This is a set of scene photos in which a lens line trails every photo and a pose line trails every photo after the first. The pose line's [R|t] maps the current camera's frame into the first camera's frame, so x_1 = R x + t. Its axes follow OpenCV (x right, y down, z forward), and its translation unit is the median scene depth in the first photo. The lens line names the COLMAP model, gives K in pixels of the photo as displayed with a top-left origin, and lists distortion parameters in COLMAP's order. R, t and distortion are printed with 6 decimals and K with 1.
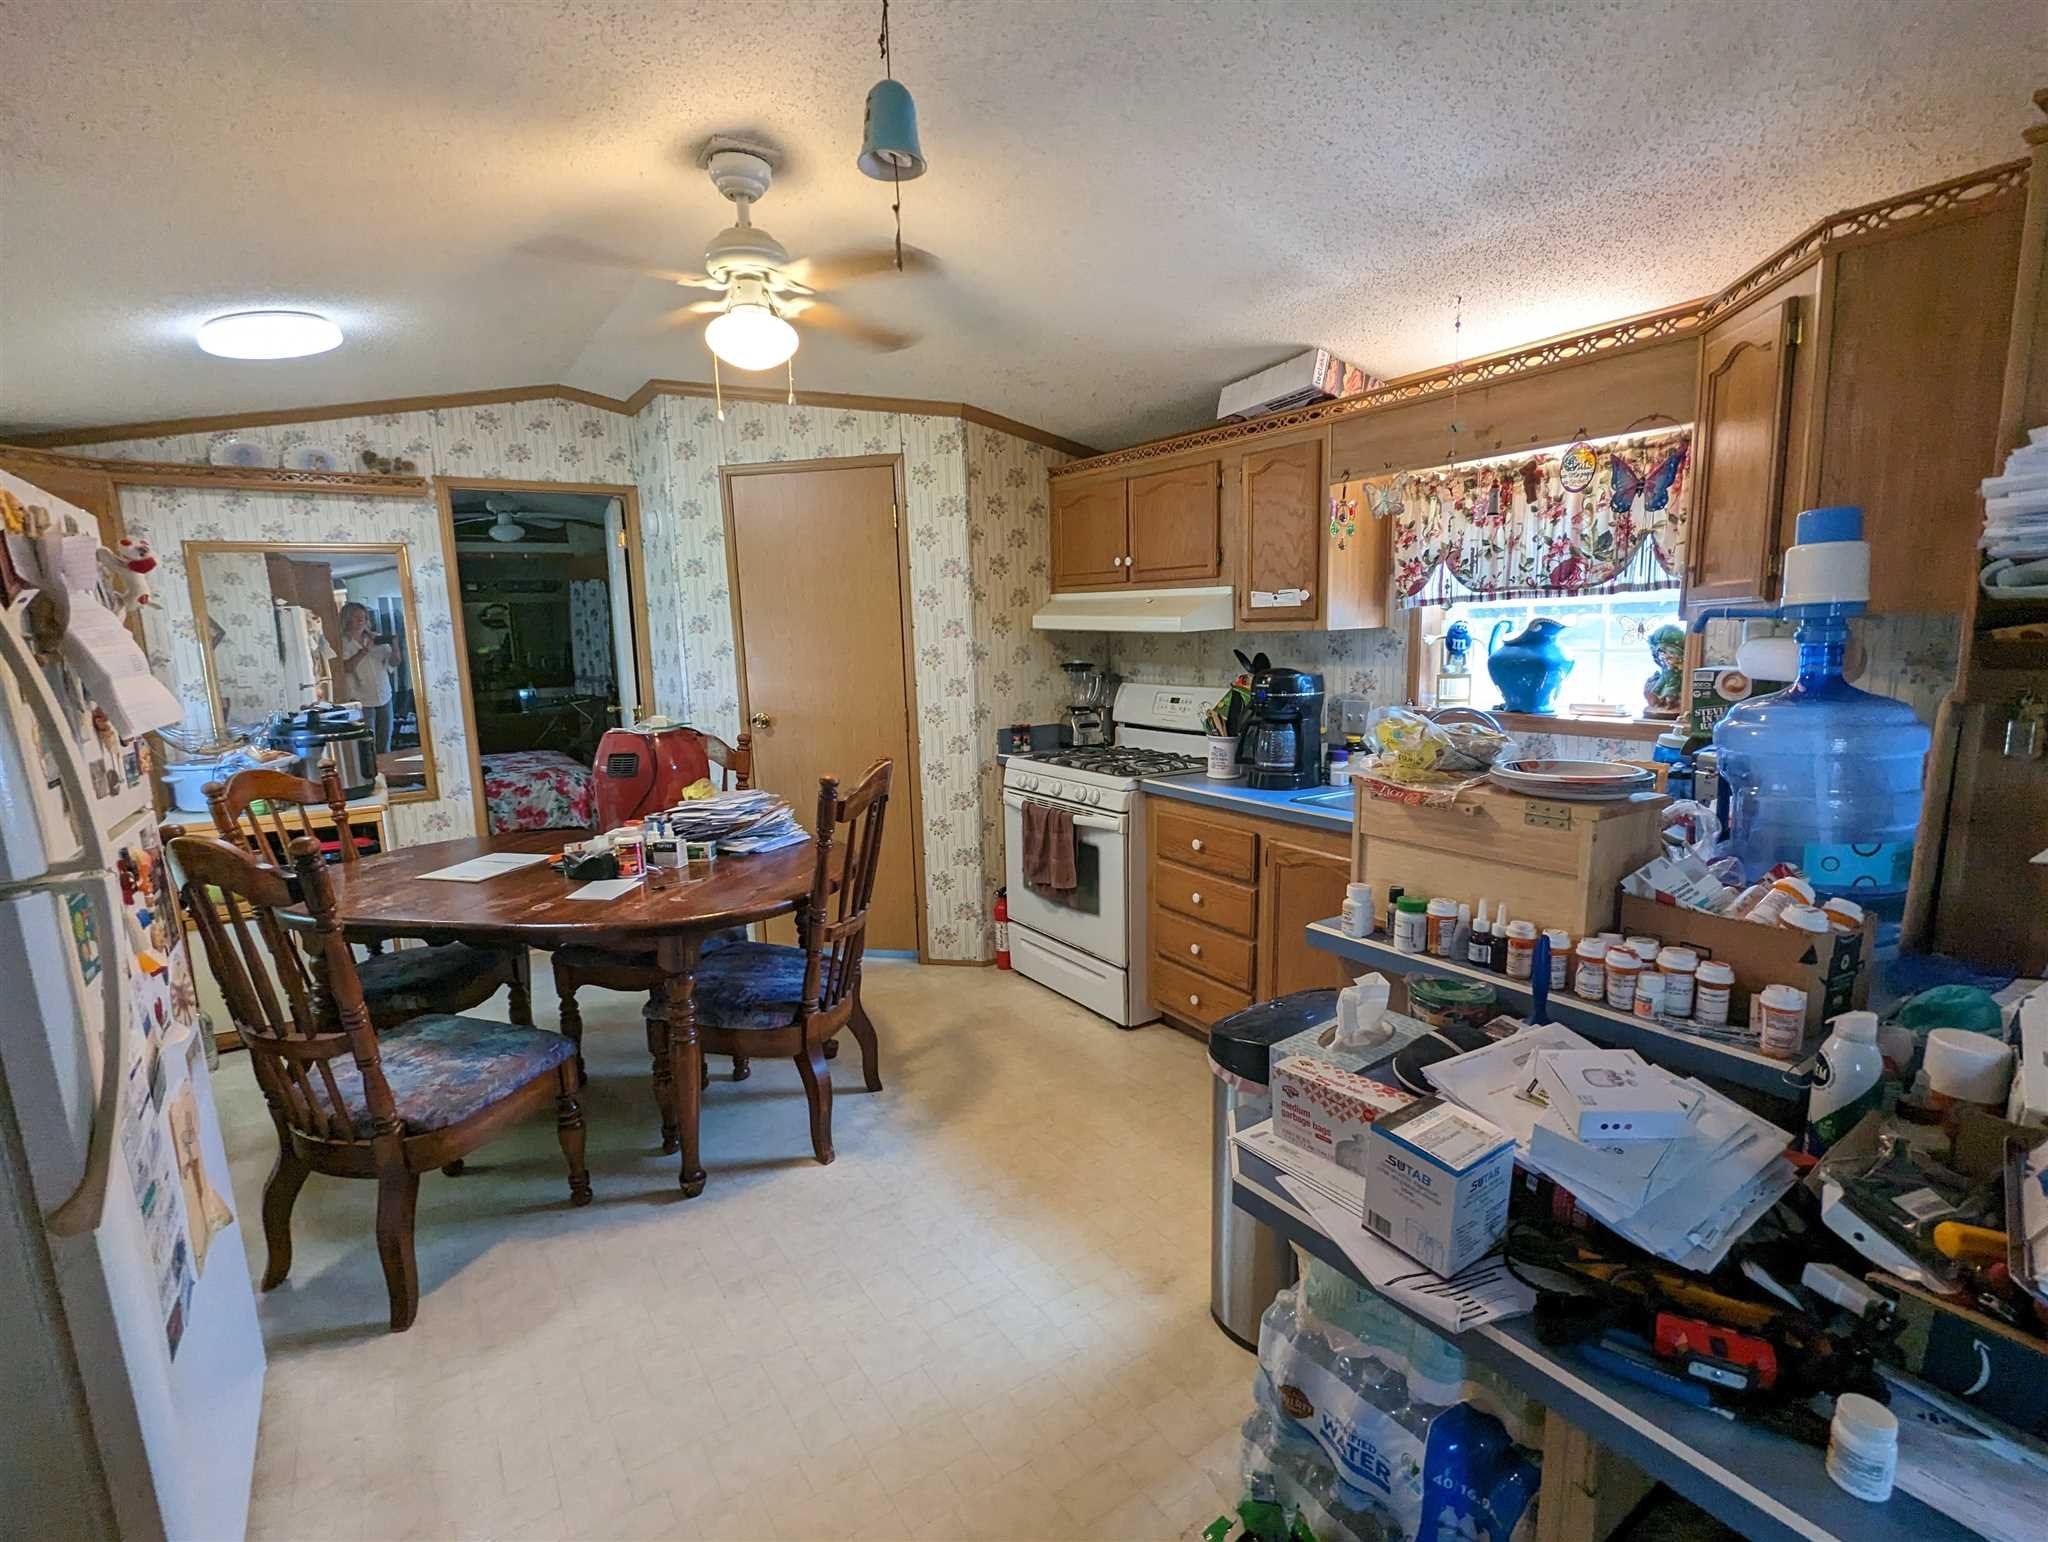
lens RADIAL K [[978.0, 0, 1027.9], [0, 978.0, 779.8], [0, 0, 1]] dist [0.001001, -0.001859]
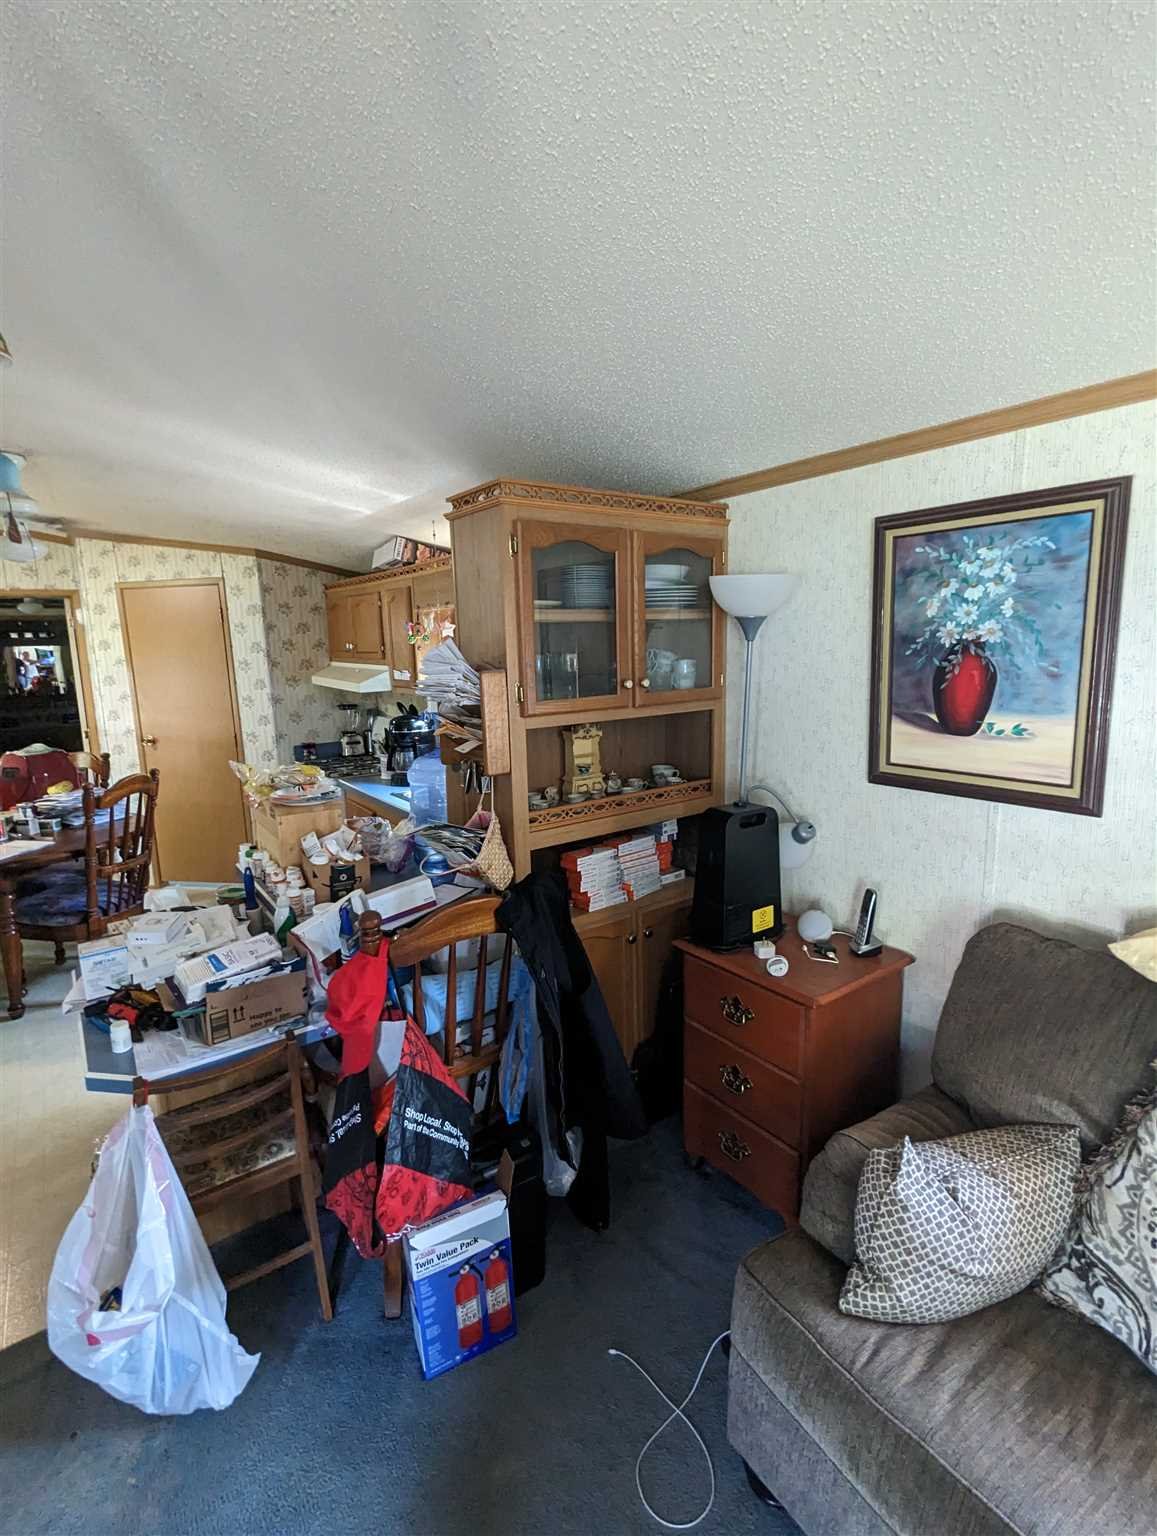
lens RADIAL K [[733.5, 0, 576.8], [0, 733.5, 766.9], [0, 0, 1]] dist [0.001001, -0.001859]
pose [[0.999434, -0.005059, 0.033259, 0.473952], [0.004679, 0.999923, 0.011518, -0.033969], [-0.033315, -0.011356, 0.999380, -0.274679]]
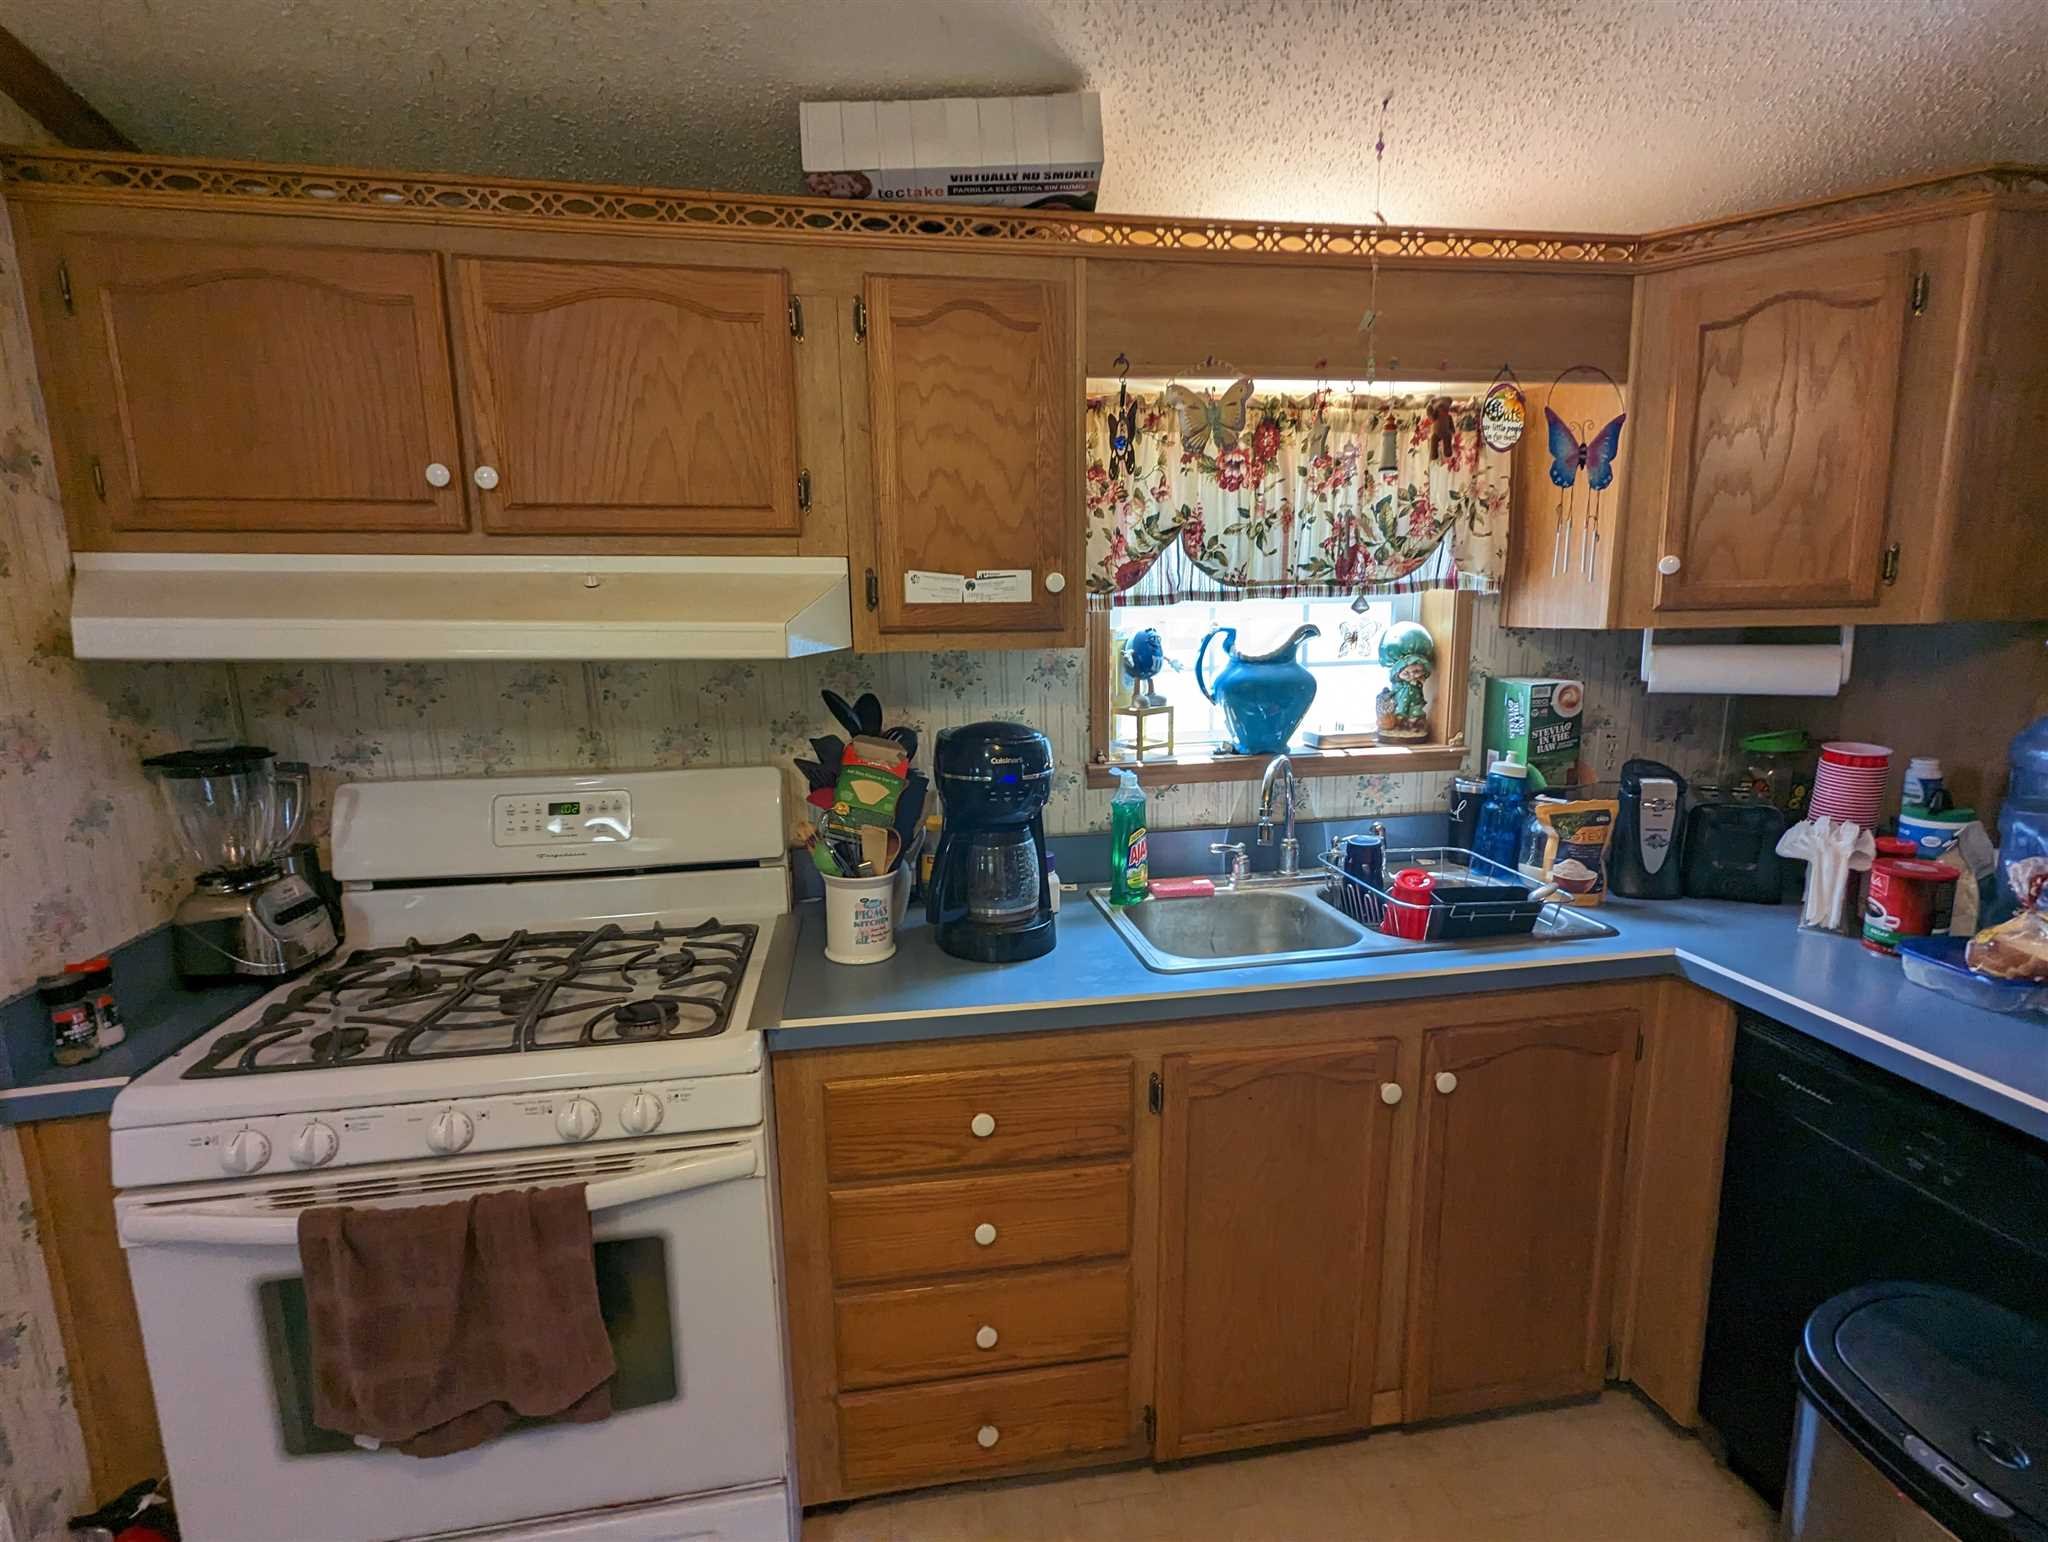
lens RADIAL K [[978.0, 0, 1031.2], [0, 978.0, 778.9], [0, 0, 1]] dist [0.001001, -0.001859]
pose [[0.403187, -0.147190, 0.903203, -0.186887], [0.148493, 0.984422, 0.094140, -0.119305], [-0.902990, 0.096163, 0.418763, 0.703692]]
